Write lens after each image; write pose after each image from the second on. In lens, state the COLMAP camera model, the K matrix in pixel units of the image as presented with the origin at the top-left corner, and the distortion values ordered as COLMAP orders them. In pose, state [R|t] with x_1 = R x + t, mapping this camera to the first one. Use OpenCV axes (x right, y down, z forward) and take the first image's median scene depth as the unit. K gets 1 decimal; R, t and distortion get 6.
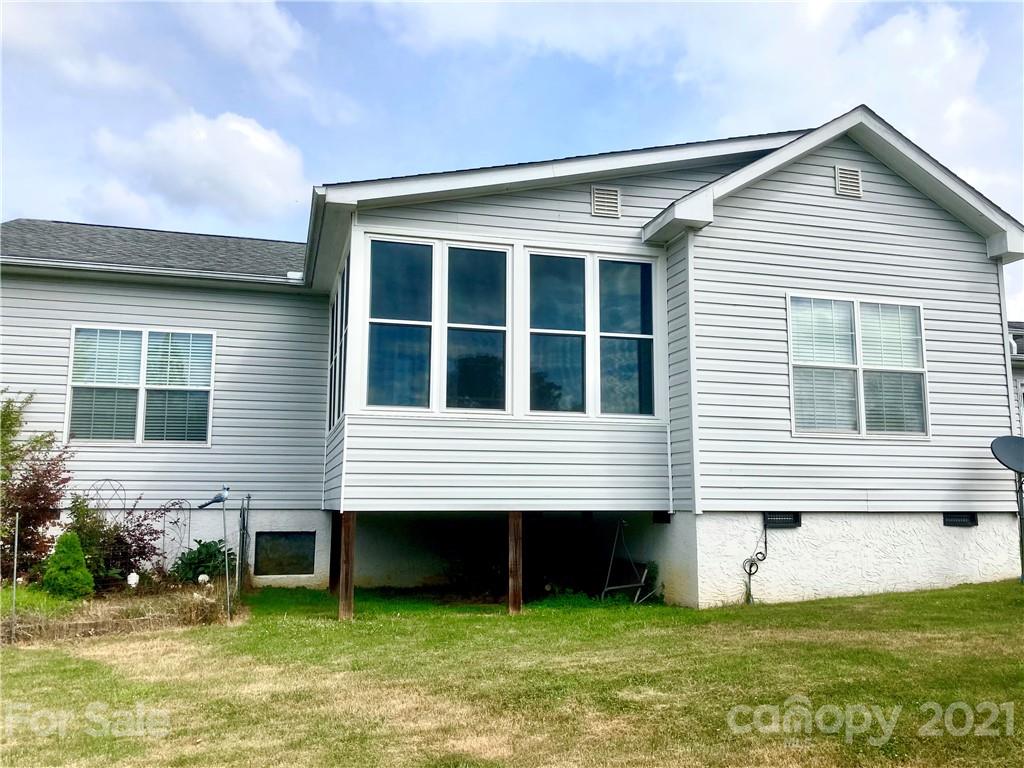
lens RADIAL K [[763.6, 0, 512.0], [0, 763.6, 384.0], [0, 0, 1]] dist [0.026588, 0.002564]
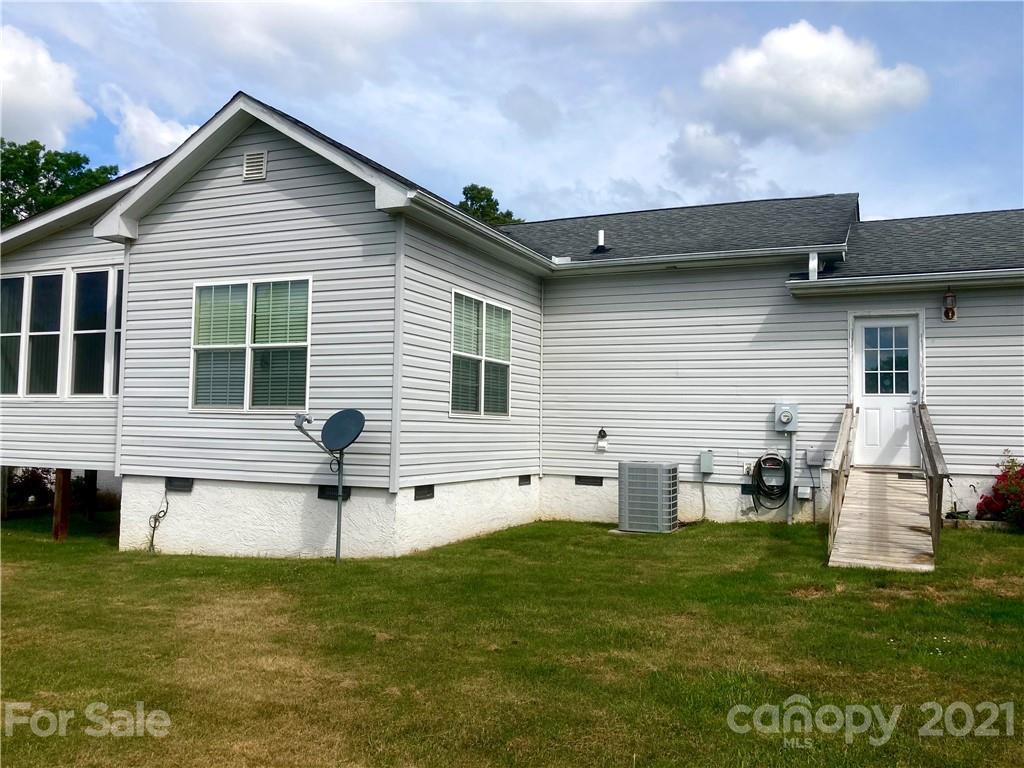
lens RADIAL K [[849.2, 0, 512.0], [0, 849.2, 384.0], [0, 0, 1]] dist [0.007201, 0.009180]
pose [[0.780735, -0.025298, -0.624350, 1.510885], [0.066756, 0.996839, 0.043086, 0.004678], [0.621286, -0.075318, 0.779956, 0.317550]]
